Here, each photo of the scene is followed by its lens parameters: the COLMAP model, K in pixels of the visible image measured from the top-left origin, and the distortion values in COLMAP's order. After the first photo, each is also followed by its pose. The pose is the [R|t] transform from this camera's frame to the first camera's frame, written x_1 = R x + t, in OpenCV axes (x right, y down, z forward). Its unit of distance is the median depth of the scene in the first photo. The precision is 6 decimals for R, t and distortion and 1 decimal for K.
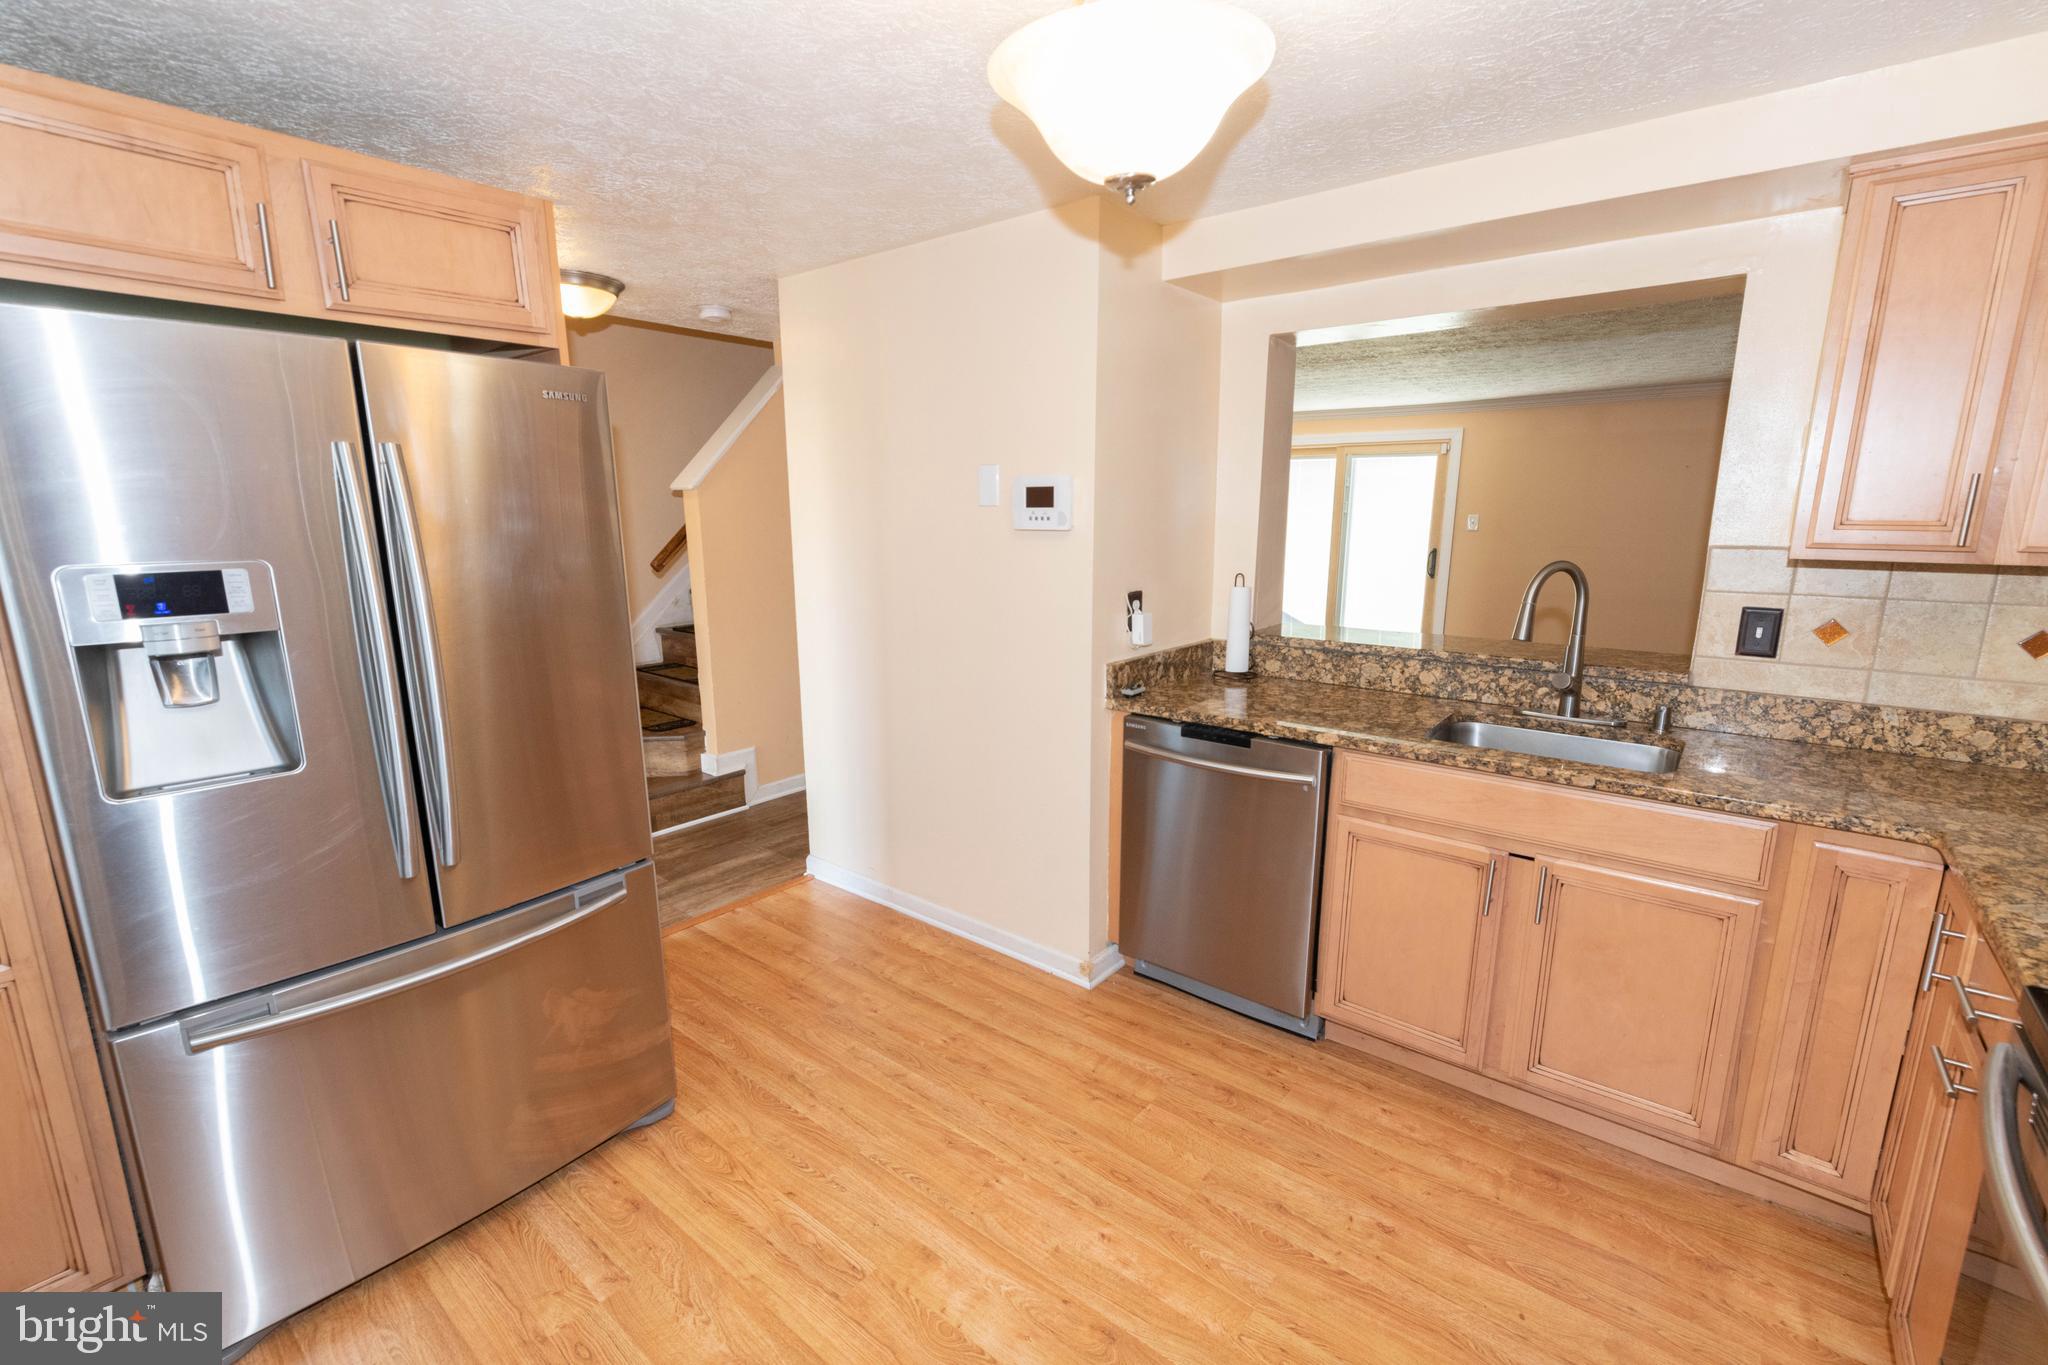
lens RADIAL K [[881.1, 0, 1038.2], [0, 881.1, 683.4], [0, 0, 1]] dist [-0.001285, -0.000430]
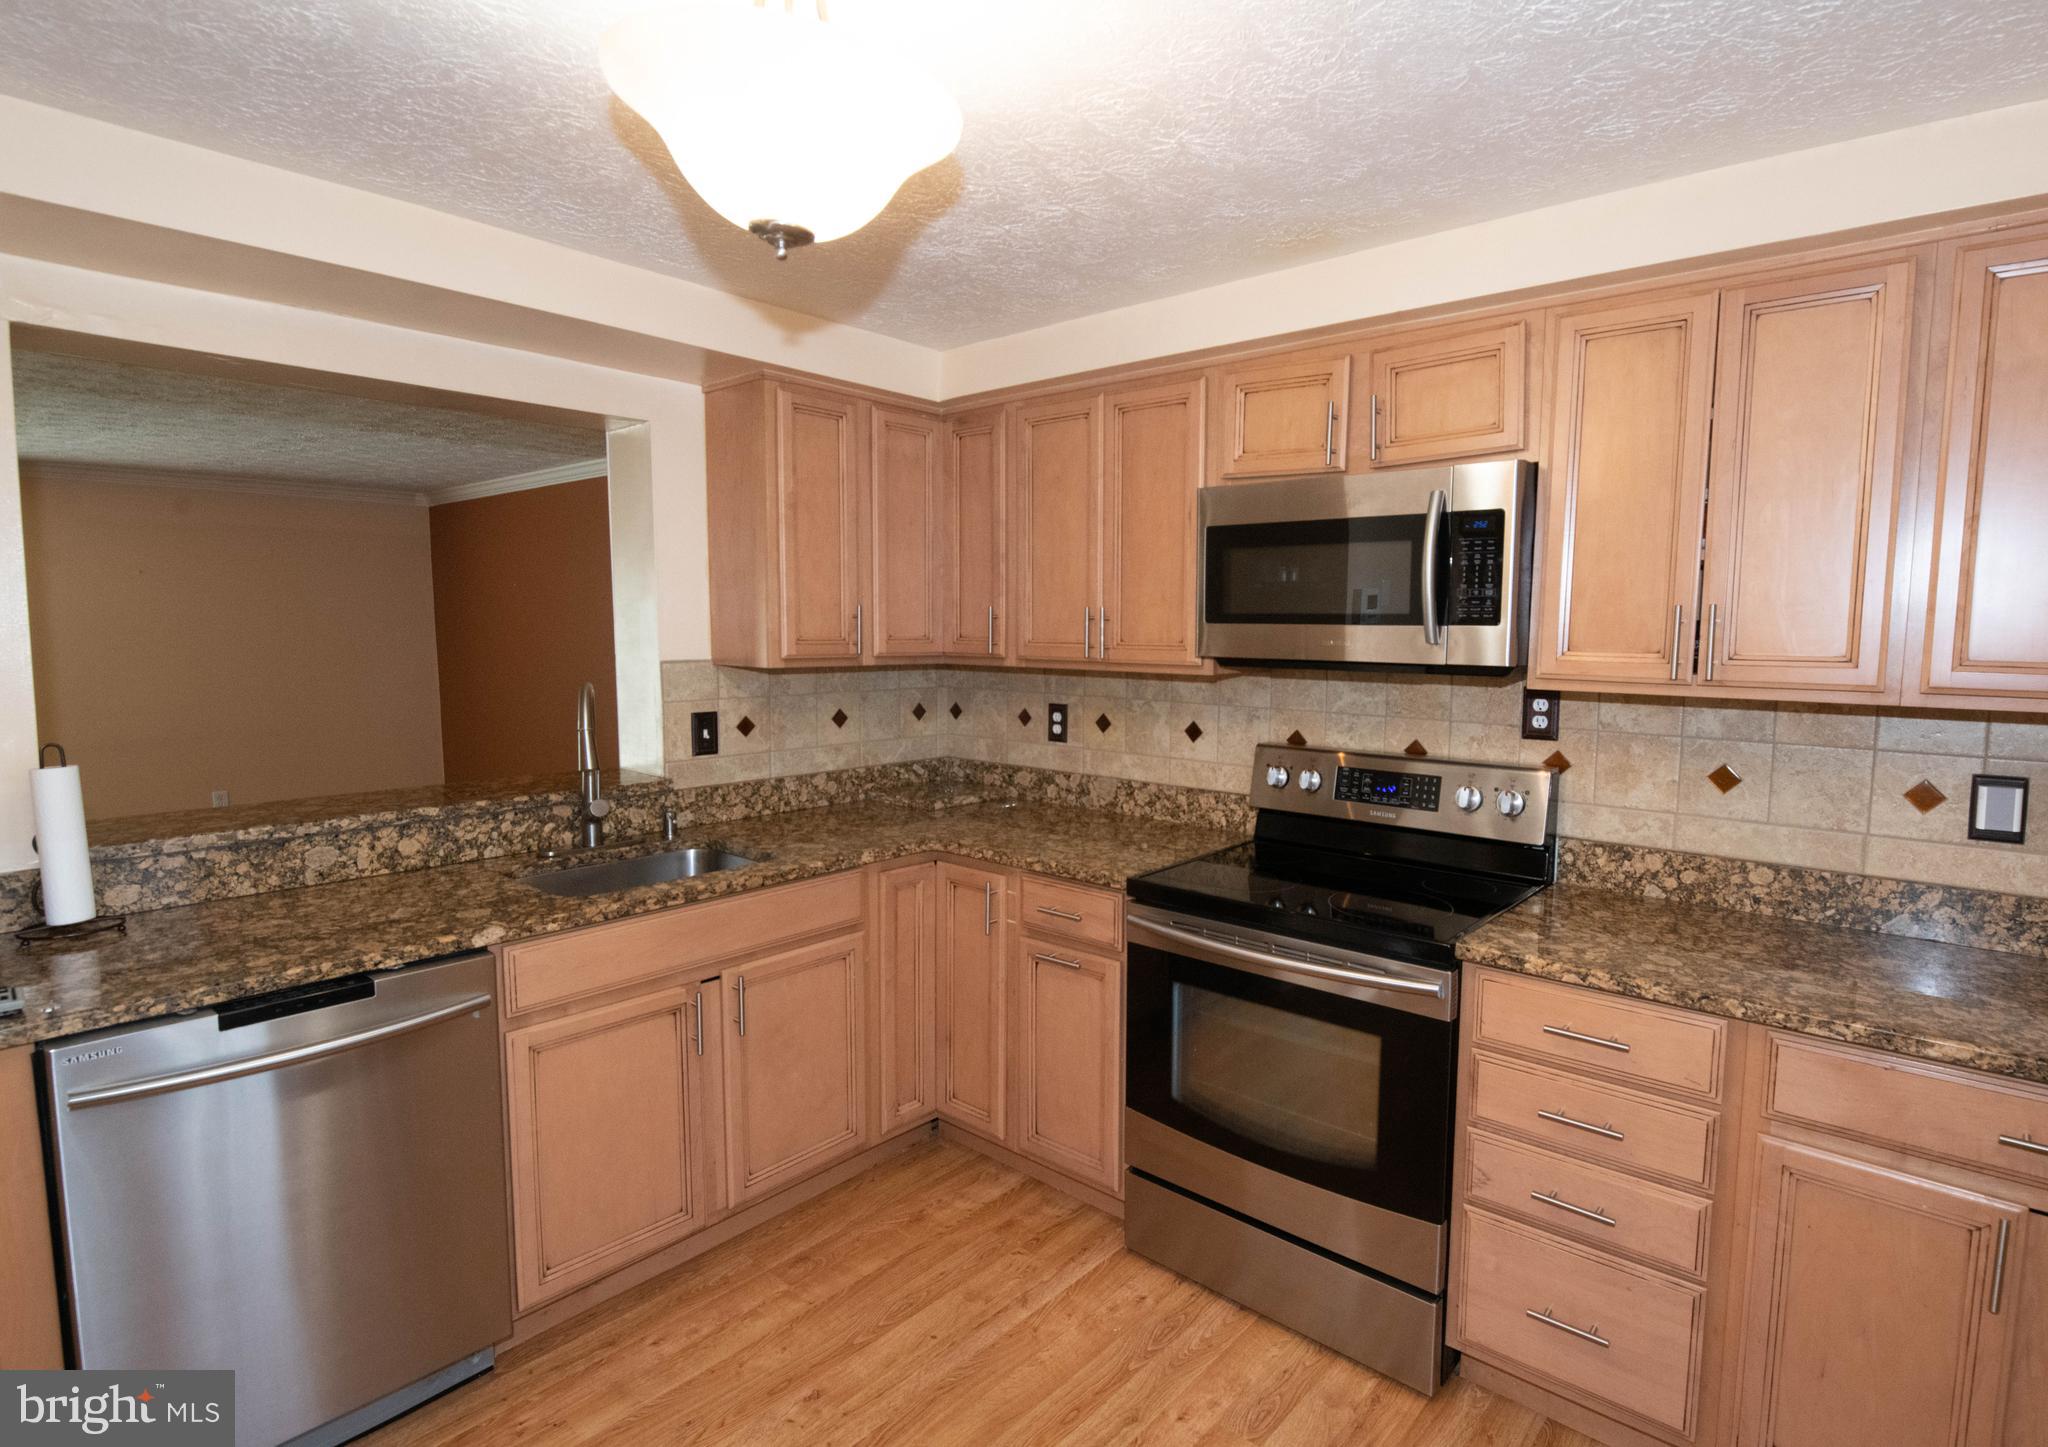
lens RADIAL K [[1054.5, 0, 1067.1], [0, 1054.5, 729.3], [0, 0, 1]] dist [0.000683, 0.000609]
pose [[0.022425, -0.095394, 0.995187, -0.532587], [0.189811, 0.977738, 0.089444, -0.095613], [-0.981564, 0.186892, 0.040033, 0.472287]]
